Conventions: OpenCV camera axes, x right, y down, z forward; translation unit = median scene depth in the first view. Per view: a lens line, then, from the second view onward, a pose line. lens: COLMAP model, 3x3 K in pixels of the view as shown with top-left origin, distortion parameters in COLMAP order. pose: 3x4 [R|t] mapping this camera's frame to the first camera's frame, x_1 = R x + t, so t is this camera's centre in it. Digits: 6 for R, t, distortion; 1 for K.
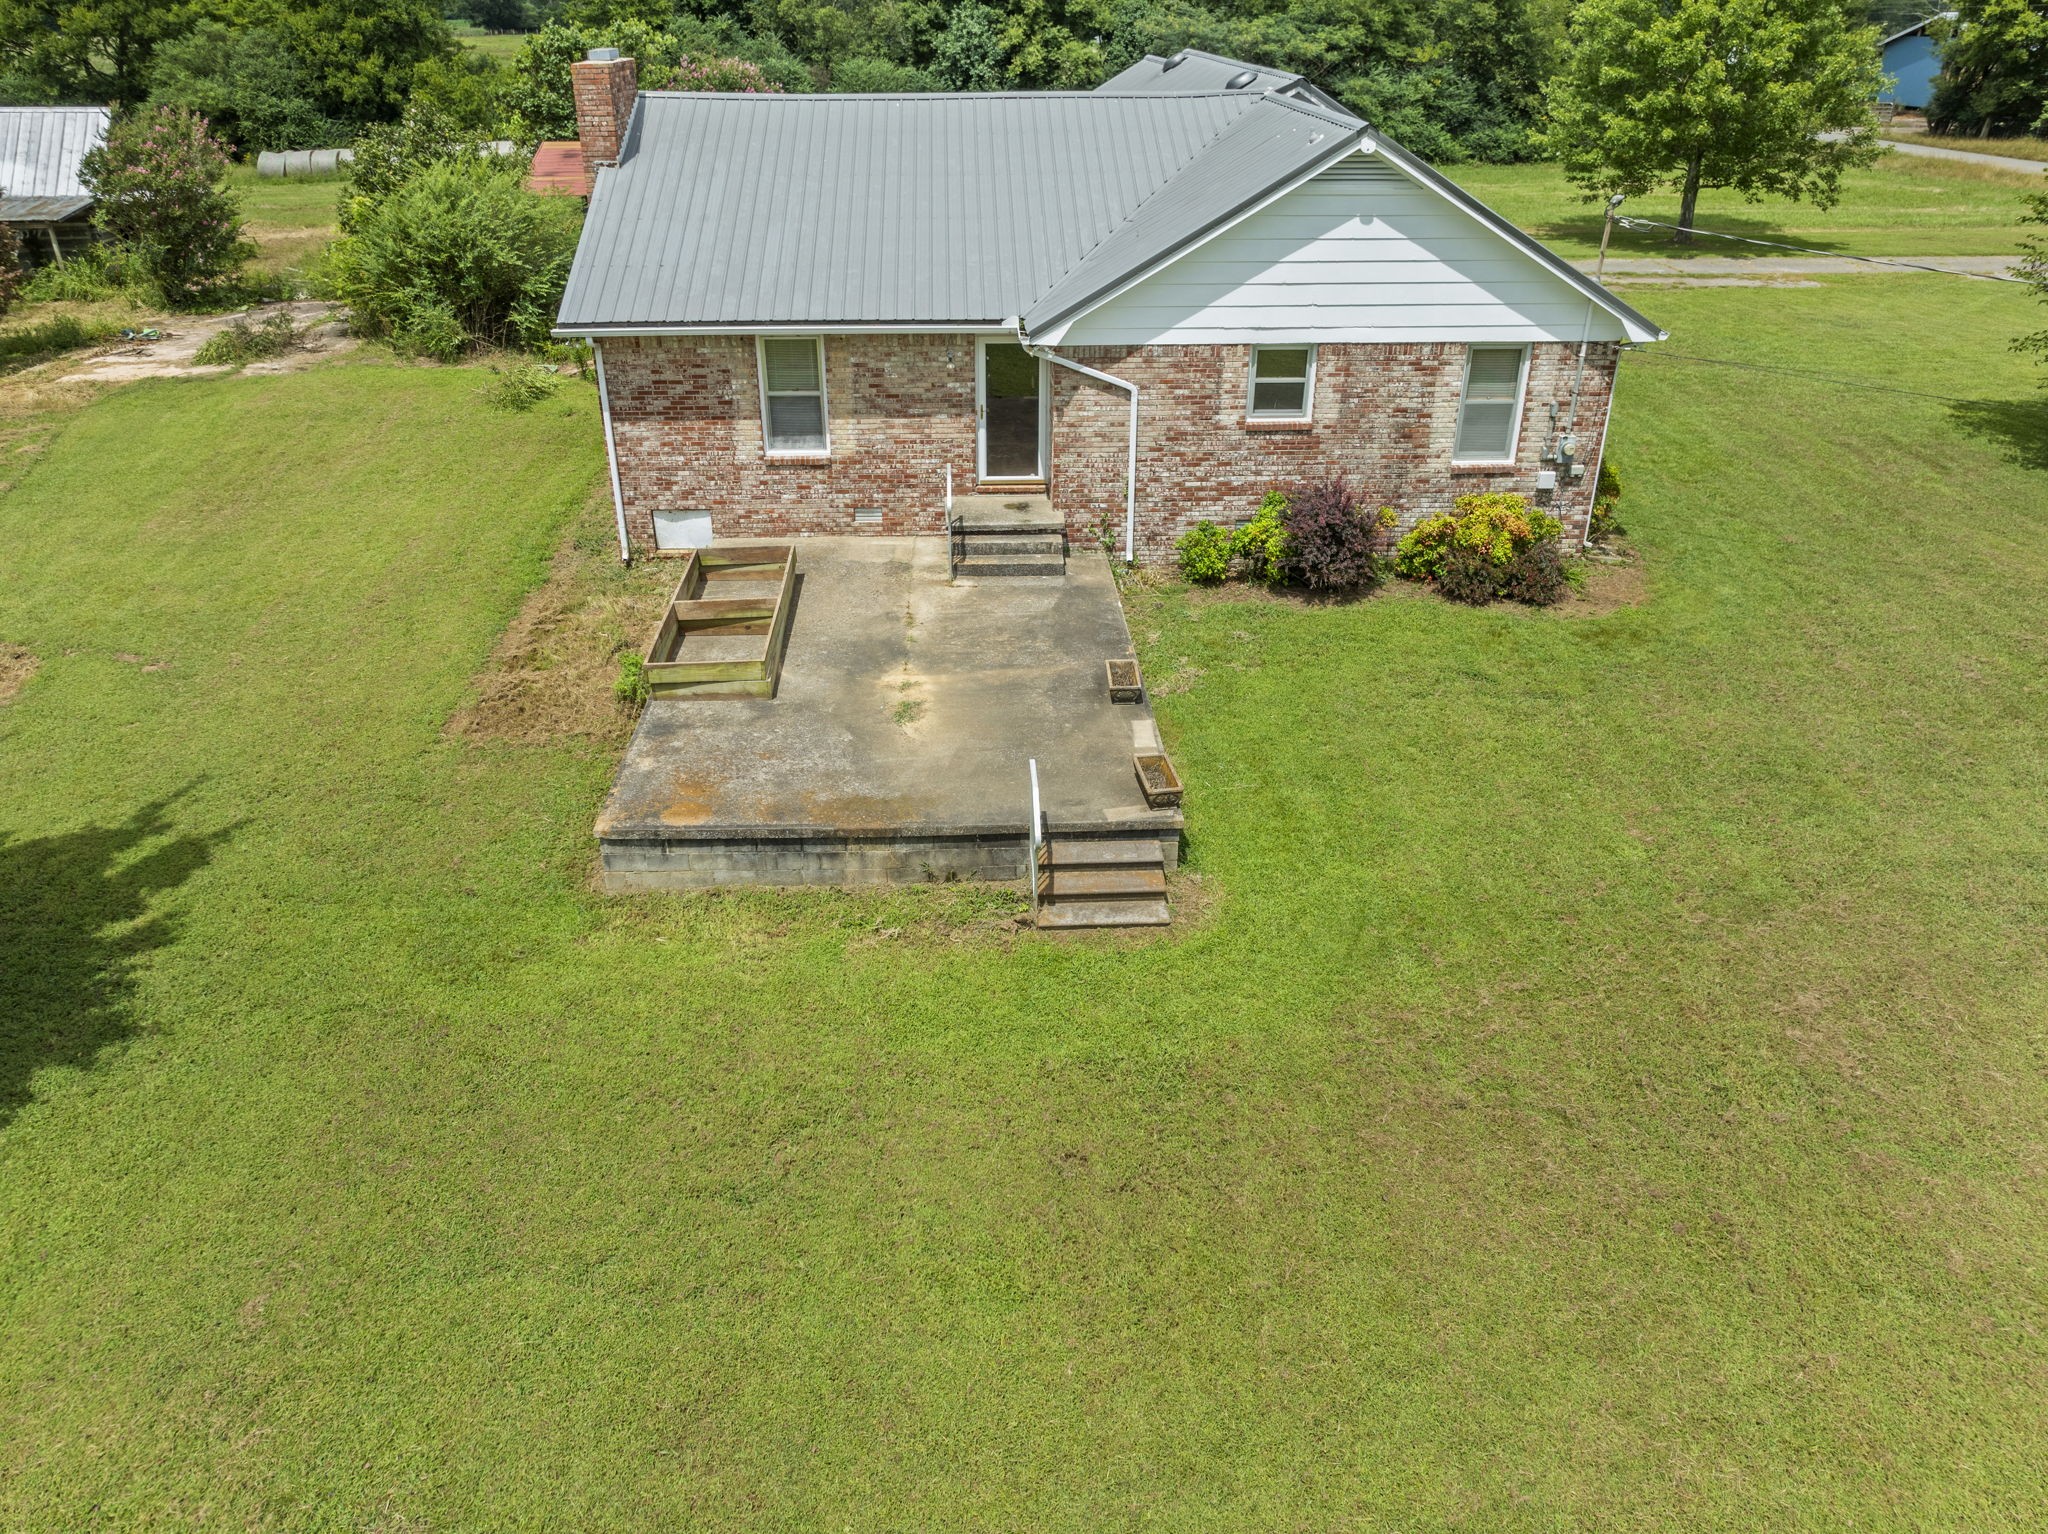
lens RADIAL K [[1493.3, 0, 1024.0], [0, 1493.3, 767.0], [0, 0, 1]] dist [-0.032668, -0.000173]
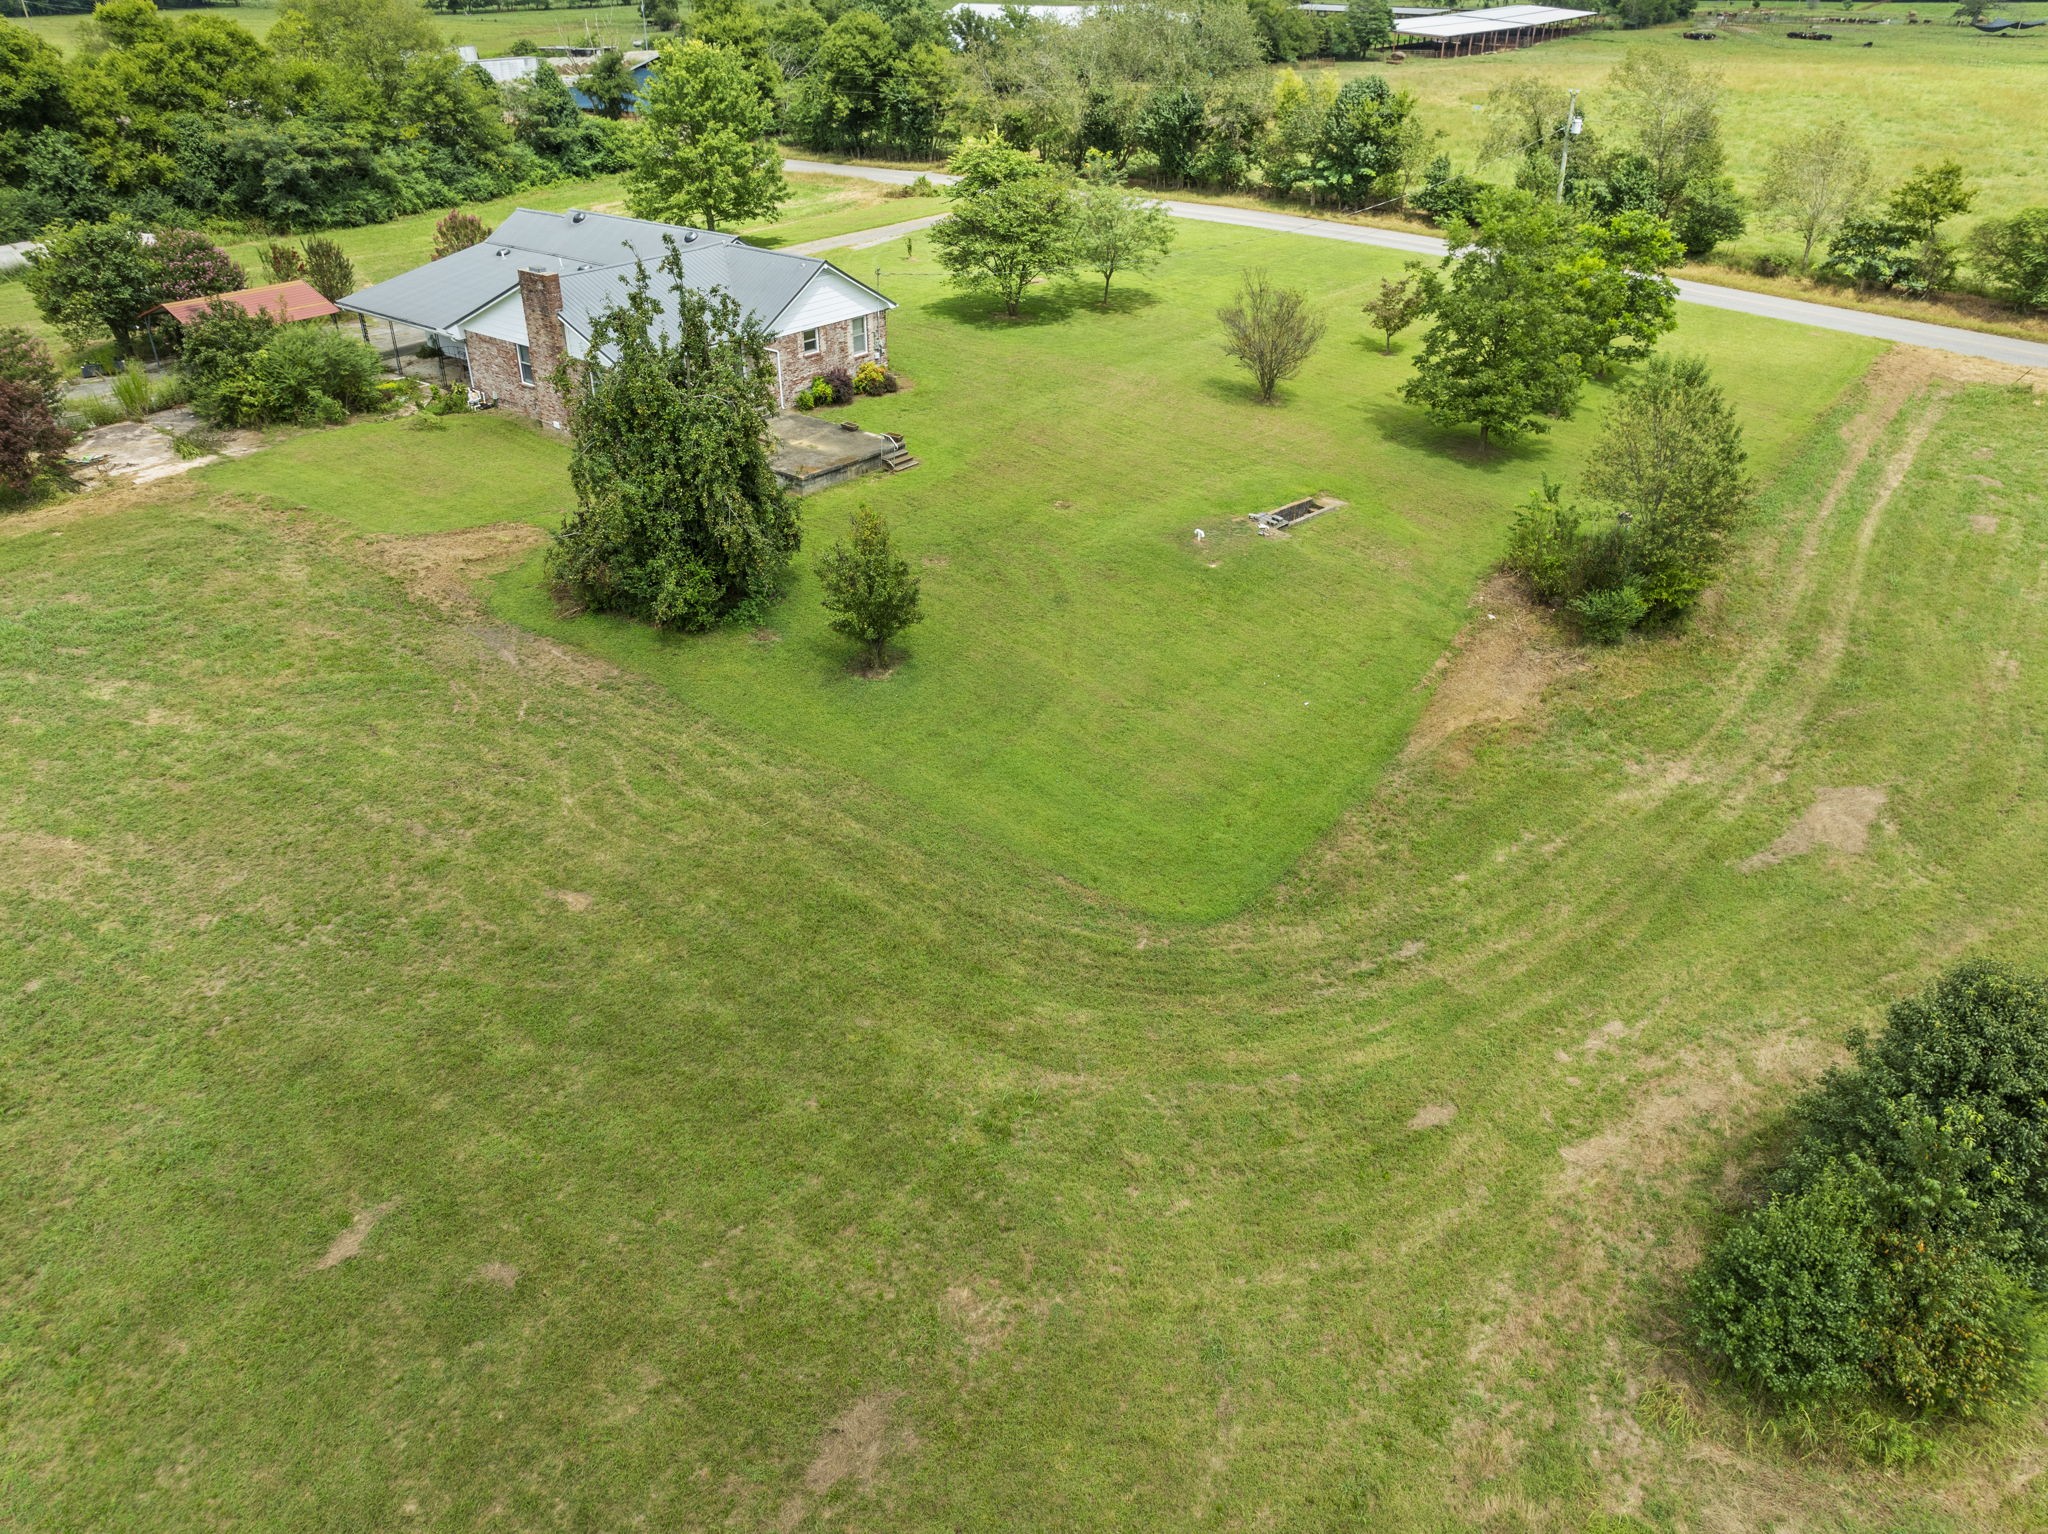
lens RADIAL K [[1493.3, 0, 1024.0], [0, 1493.3, 767.0], [0, 0, 1]] dist [-0.032668, -0.000173]
pose [[0.675139, -0.369648, 0.638395, -1.838852], [0.348442, 0.922569, 0.165695, 0.204727], [-0.650212, 0.110576, 0.751663, -1.535369]]
